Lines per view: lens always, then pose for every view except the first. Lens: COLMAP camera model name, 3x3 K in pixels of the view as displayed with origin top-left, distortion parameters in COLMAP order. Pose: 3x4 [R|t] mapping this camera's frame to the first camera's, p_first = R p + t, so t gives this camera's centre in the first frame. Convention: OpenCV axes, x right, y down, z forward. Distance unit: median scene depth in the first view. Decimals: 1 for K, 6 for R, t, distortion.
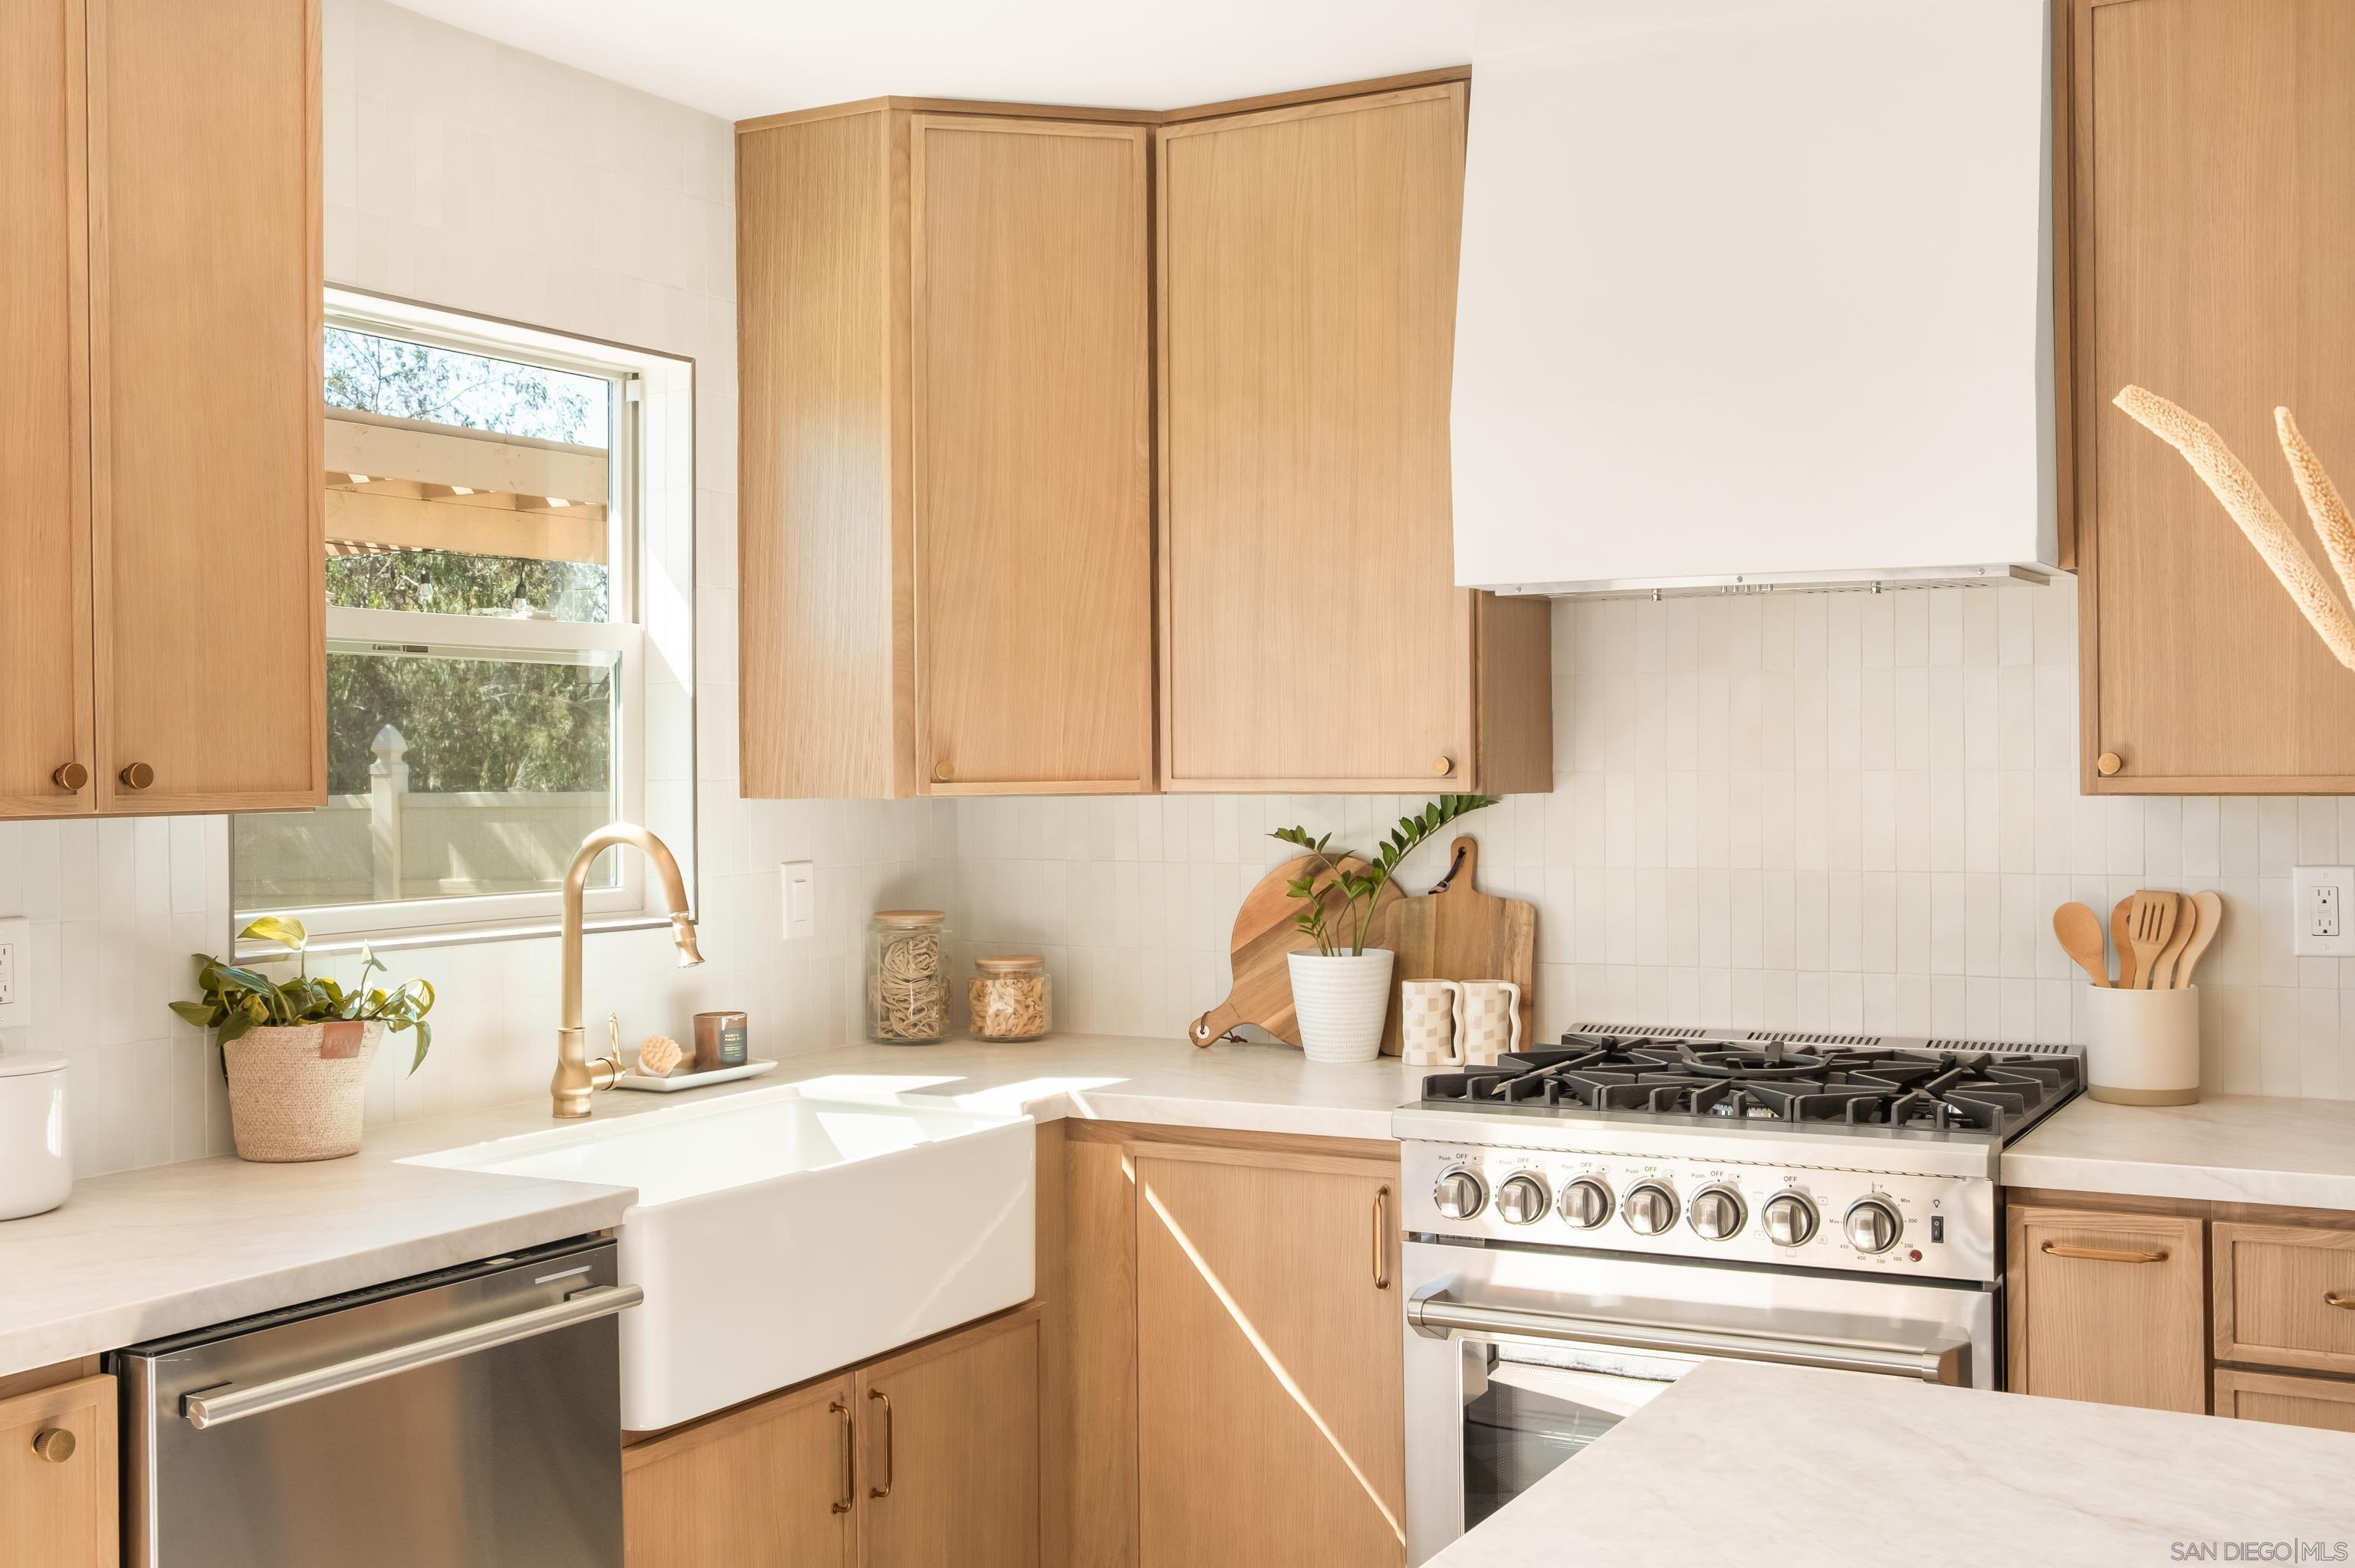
lens RADIAL K [[2502.1, 0, 1182.8], [0, 2502.1, 678.1], [0, 0, 1]] dist [-0.013633, 0.025185]
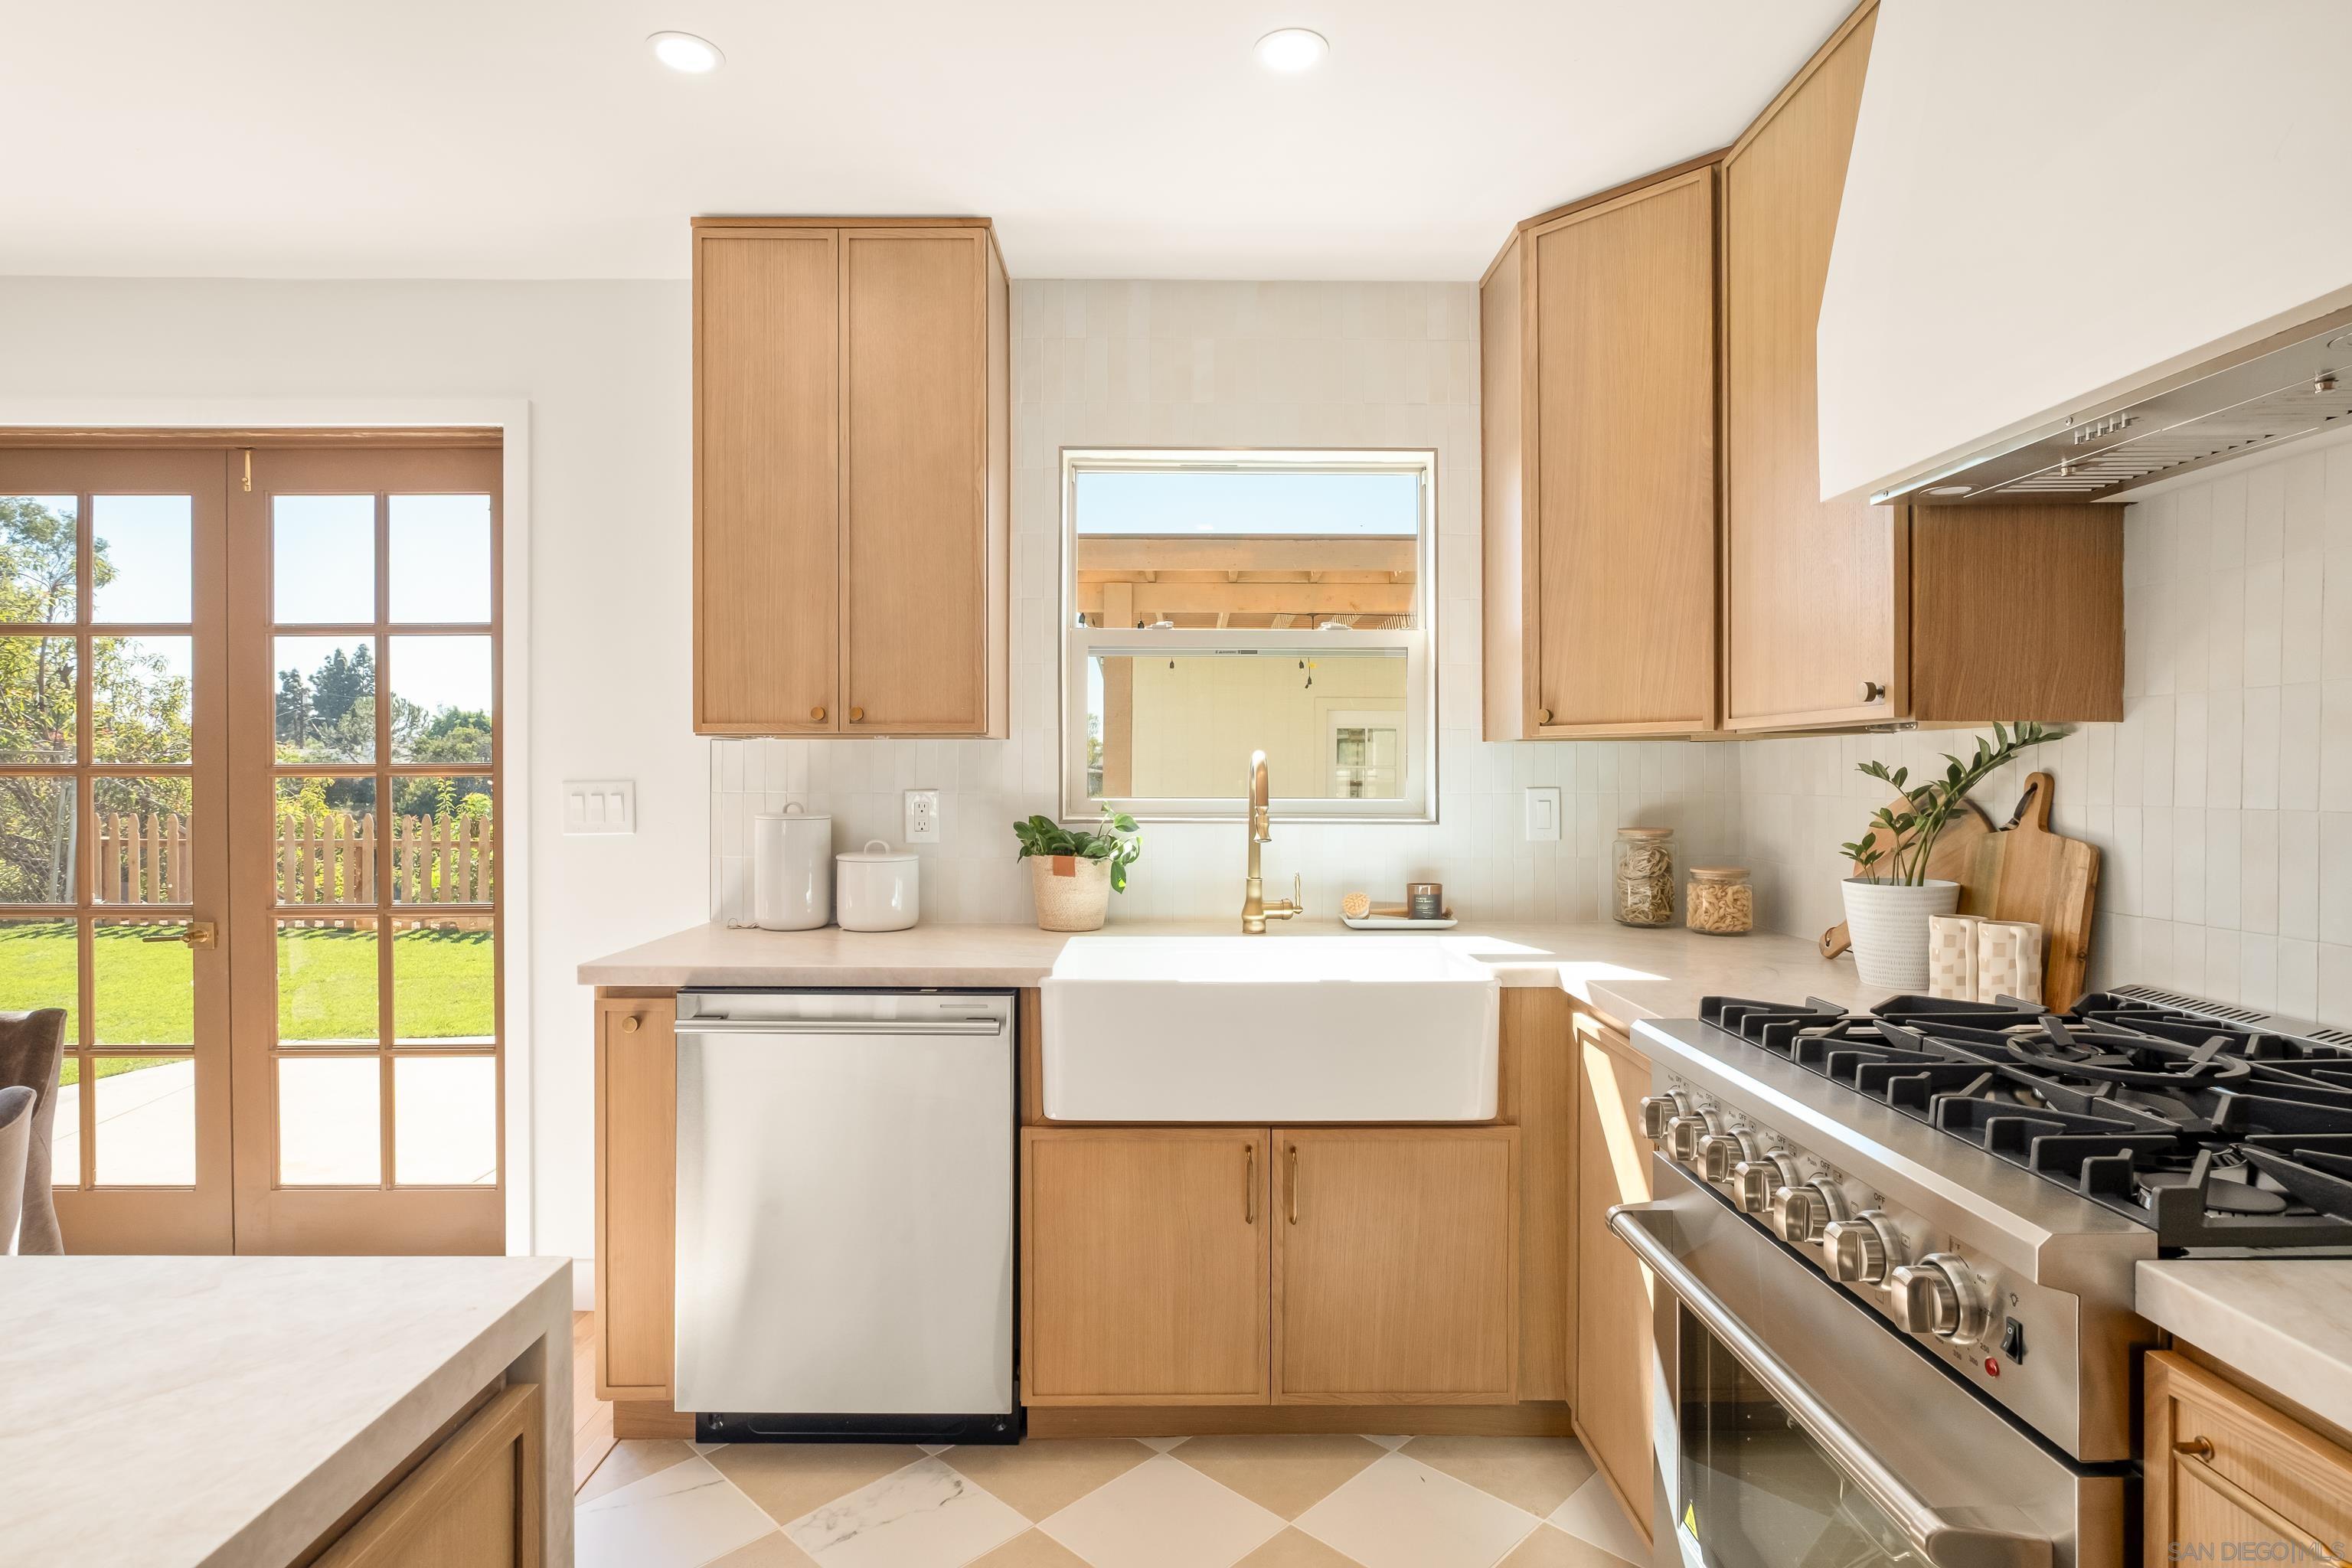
lens RADIAL K [[1202.0, 0, 1174.7], [0, 1202.0, 765.7], [0, 0, 1]] dist [-0.042716, 0.031996]
pose [[0.488398, 0.002002, -0.872618, 0.353442], [0.023238, 0.999613, 0.015300, 0.047687], [0.872311, -0.027751, 0.488163, 0.506435]]
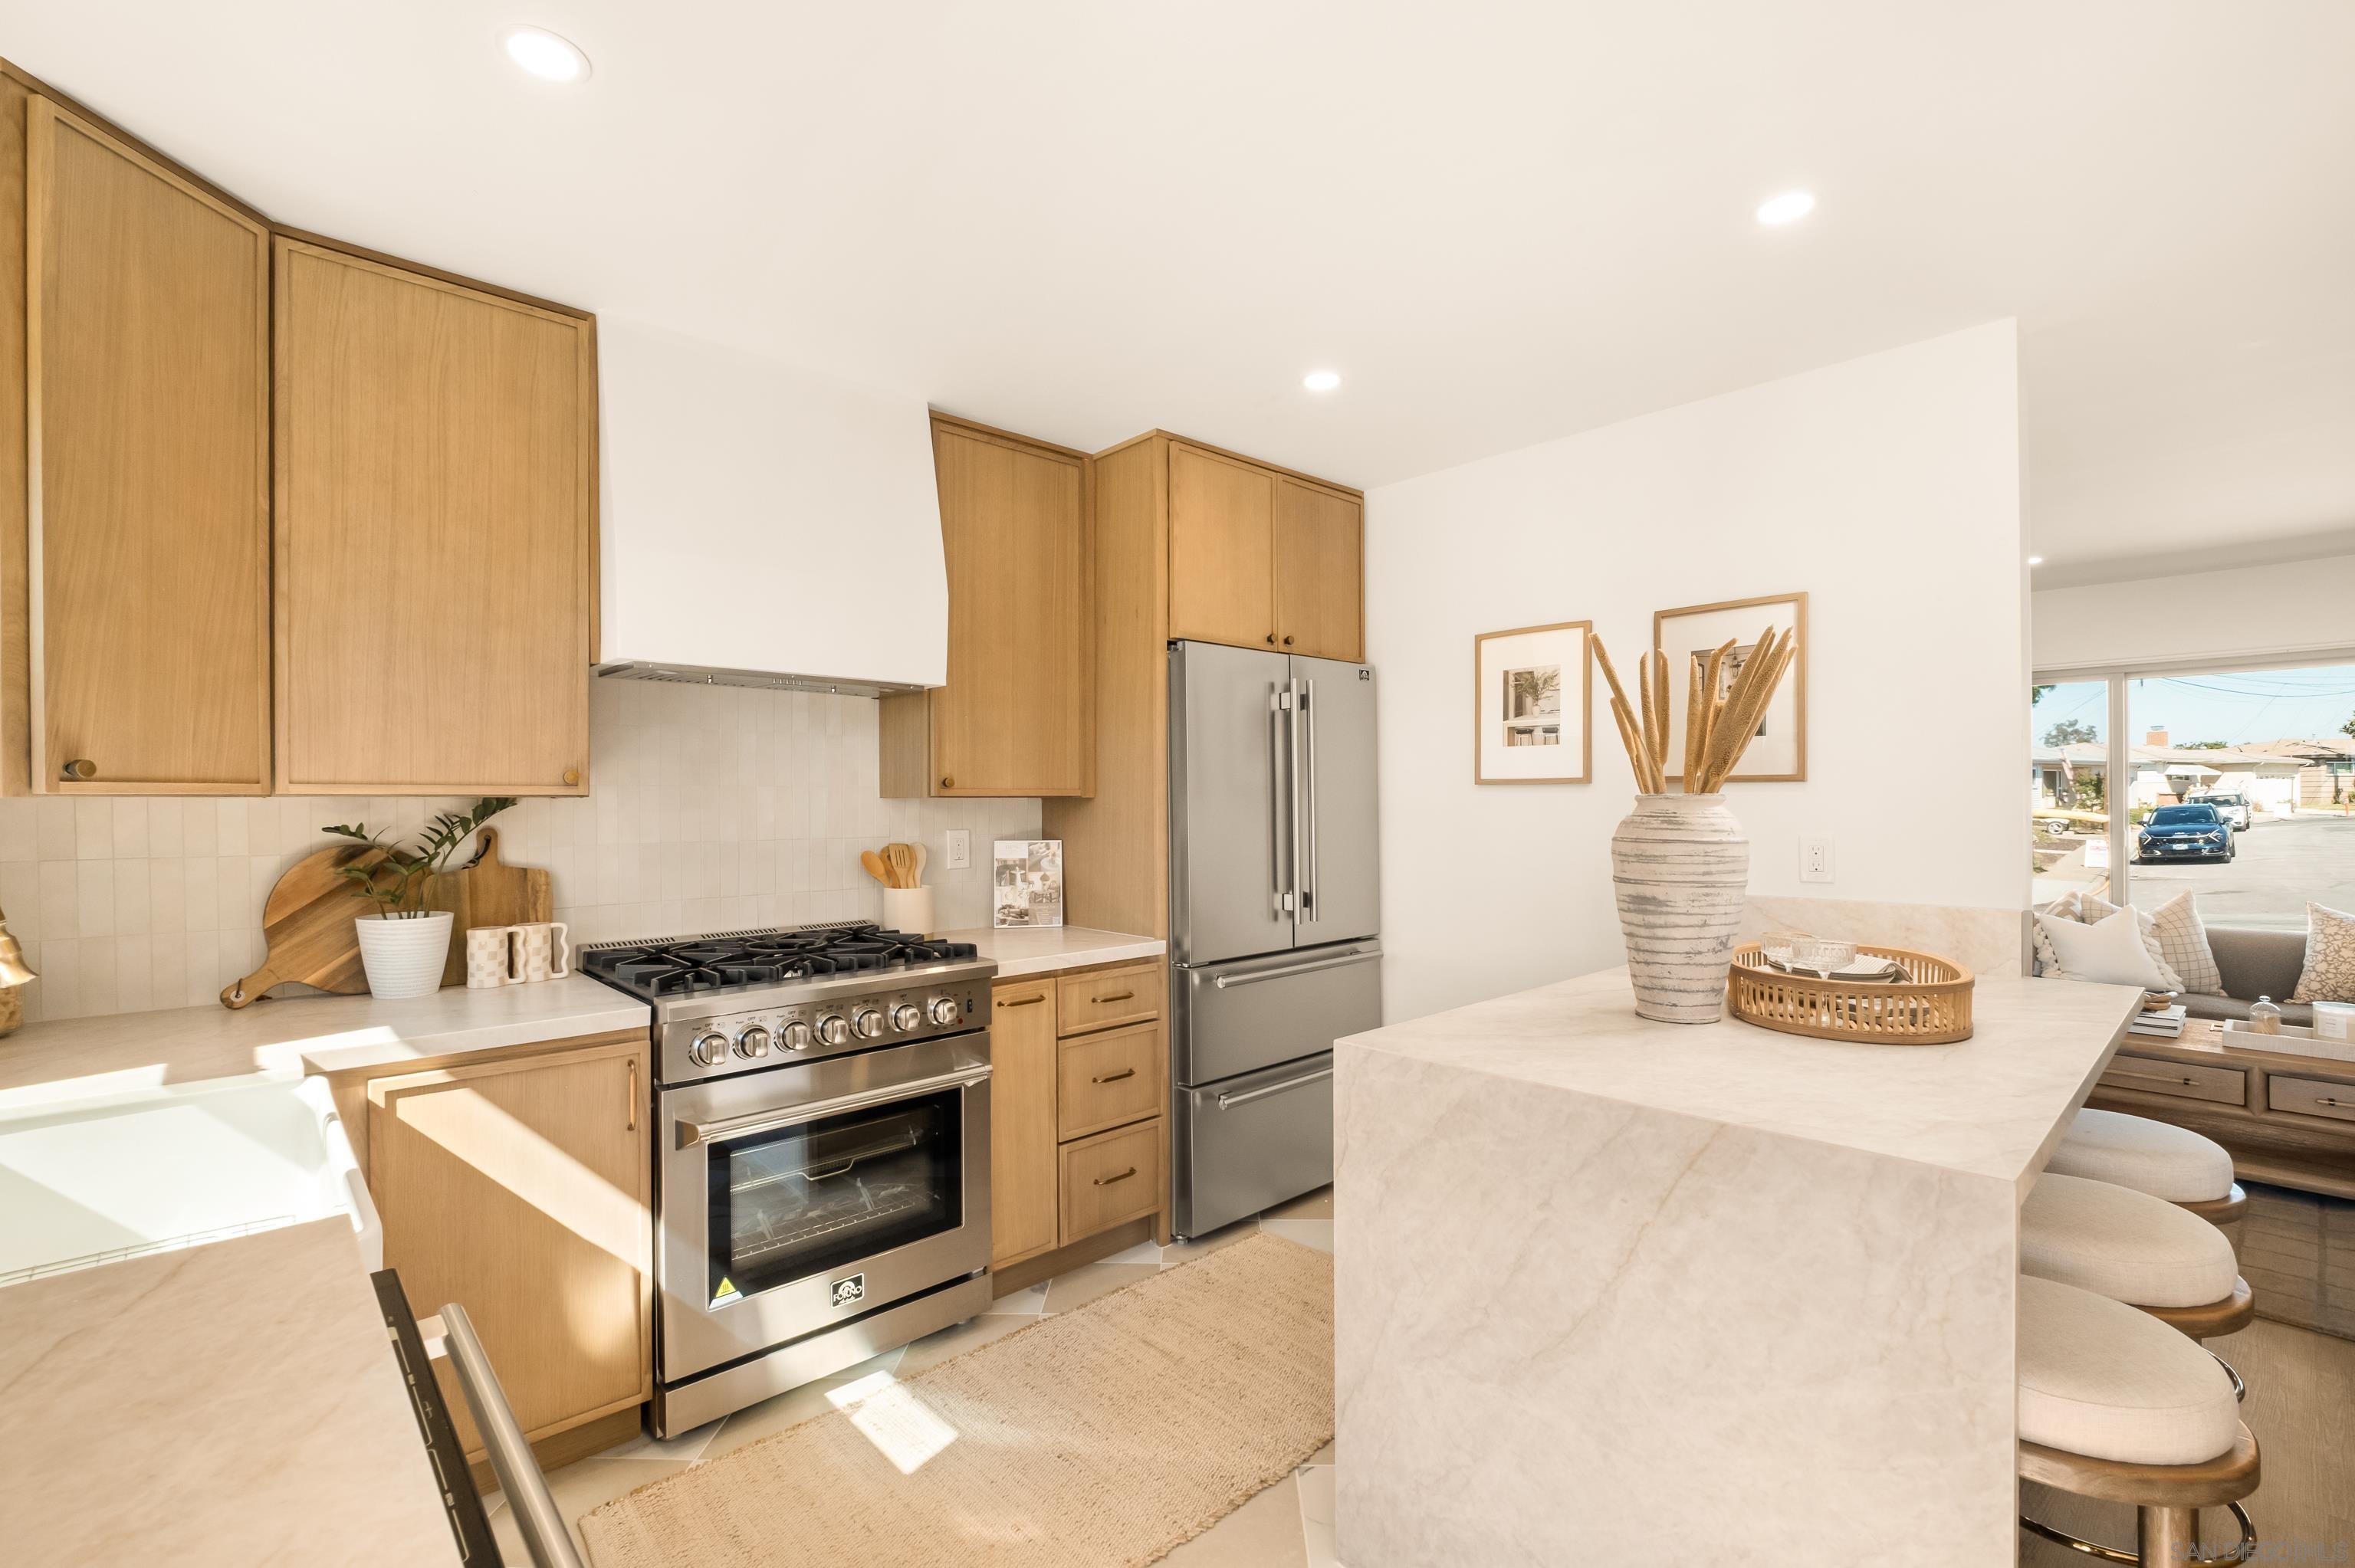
lens RADIAL K [[1025.7, 0, 1179.0], [0, 1025.7, 790.5], [0, 0, 1]] dist [-0.002368, -0.000478]
pose [[0.309825, 0.016737, 0.950646, -0.339921], [-0.030309, 0.999511, -0.007720, 0.034453], [-0.950310, -0.026422, 0.310181, 0.442411]]
